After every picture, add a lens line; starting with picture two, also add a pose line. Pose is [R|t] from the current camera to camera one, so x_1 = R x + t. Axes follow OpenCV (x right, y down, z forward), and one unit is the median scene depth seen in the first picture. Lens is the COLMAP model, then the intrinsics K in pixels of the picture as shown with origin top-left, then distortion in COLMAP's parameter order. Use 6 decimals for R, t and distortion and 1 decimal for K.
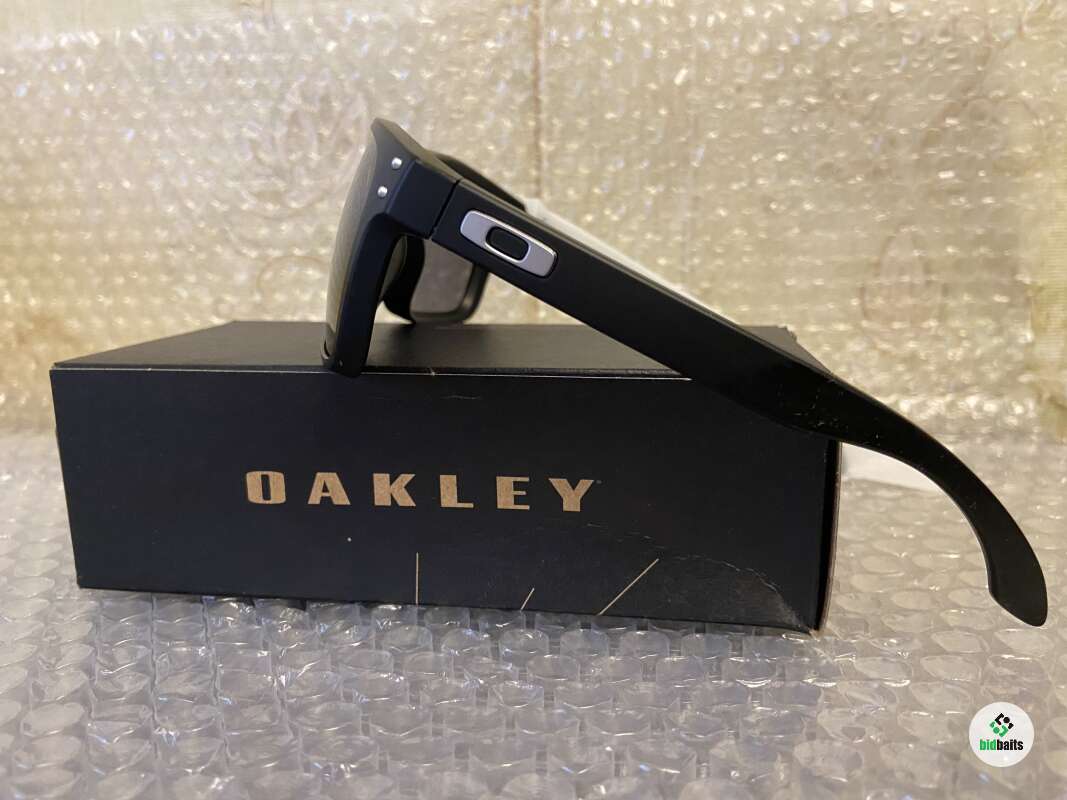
lens RADIAL K [[803.6, 0, 533.5], [0, 803.6, 400.0], [0, 0, 1]] dist [0.088931, -0.160471]
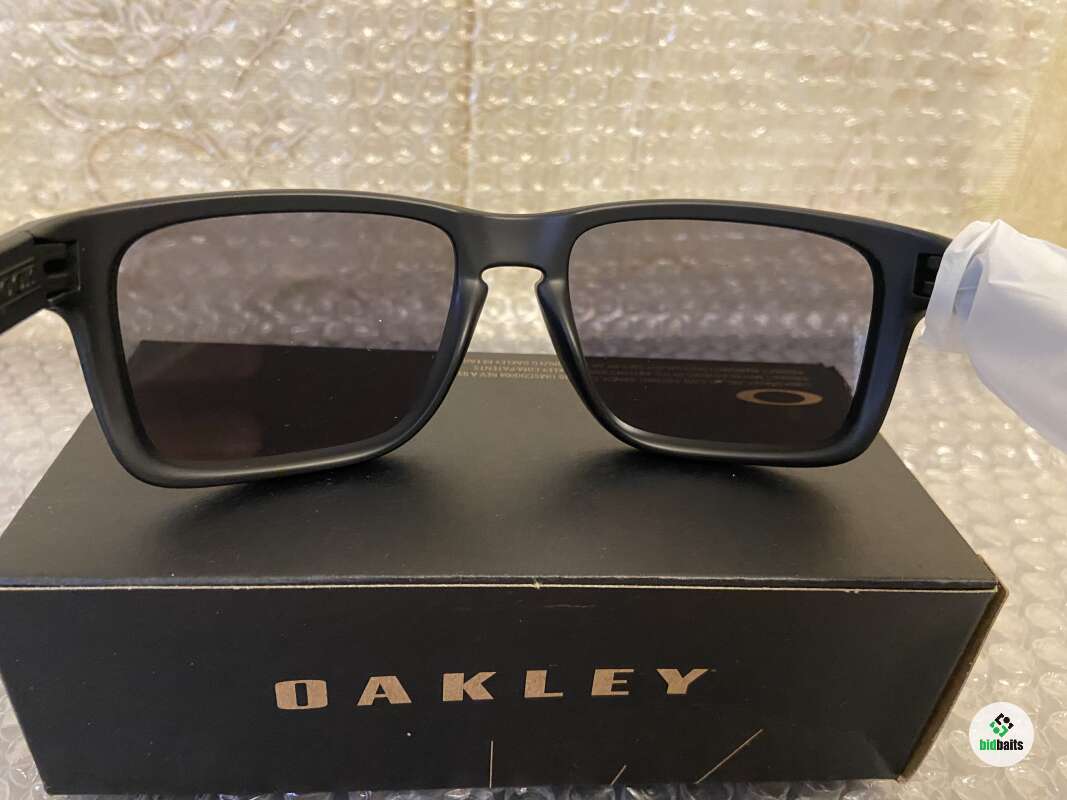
lens RADIAL K [[803.6, 0, 533.5], [0, 803.6, 400.0], [0, 0, 1]] dist [0.088931, -0.160471]
pose [[0.970047, -0.048120, 0.238103, -0.142197], [-0.033308, 0.944576, 0.326598, -0.213705], [-0.240623, -0.324746, 0.914681, 0.156482]]
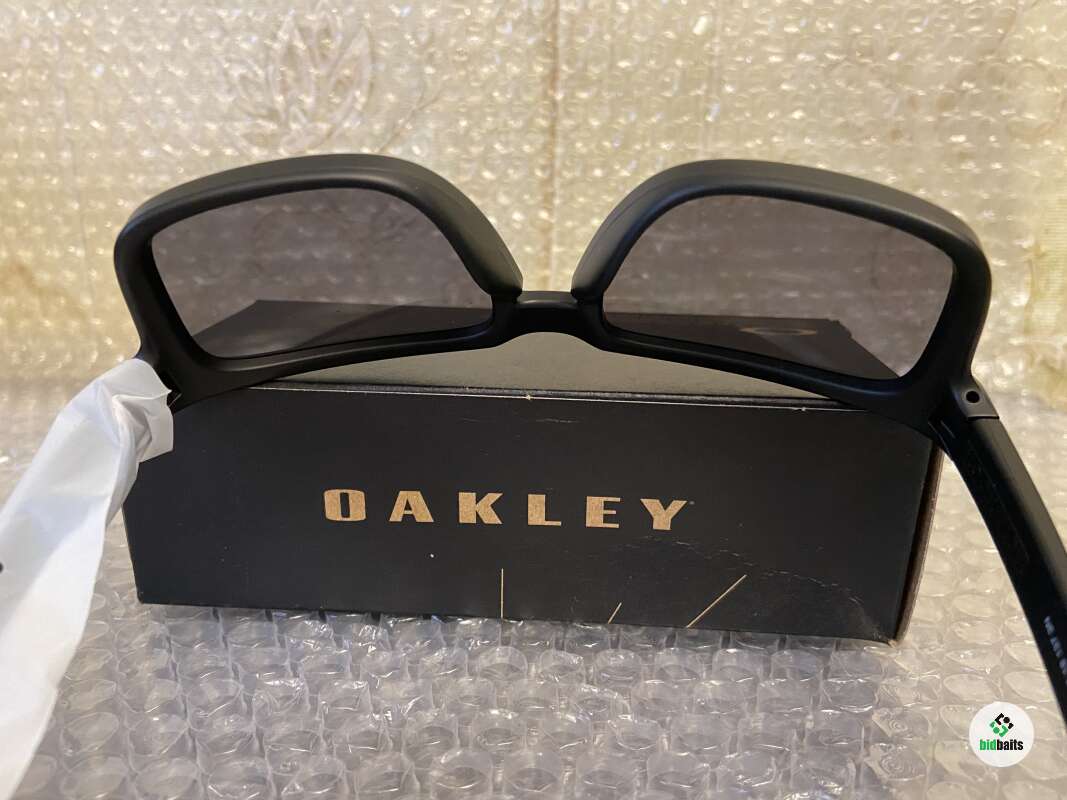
lens RADIAL K [[805.0, 0, 528.2], [0, 805.0, 409.1], [0, 0, 1]] dist [0.081833, -0.143562]
pose [[0.996906, -0.004756, 0.078462, -0.092980], [-0.004582, 0.992956, 0.118399, -0.061177], [-0.078472, -0.118392, 0.989861, 0.017466]]
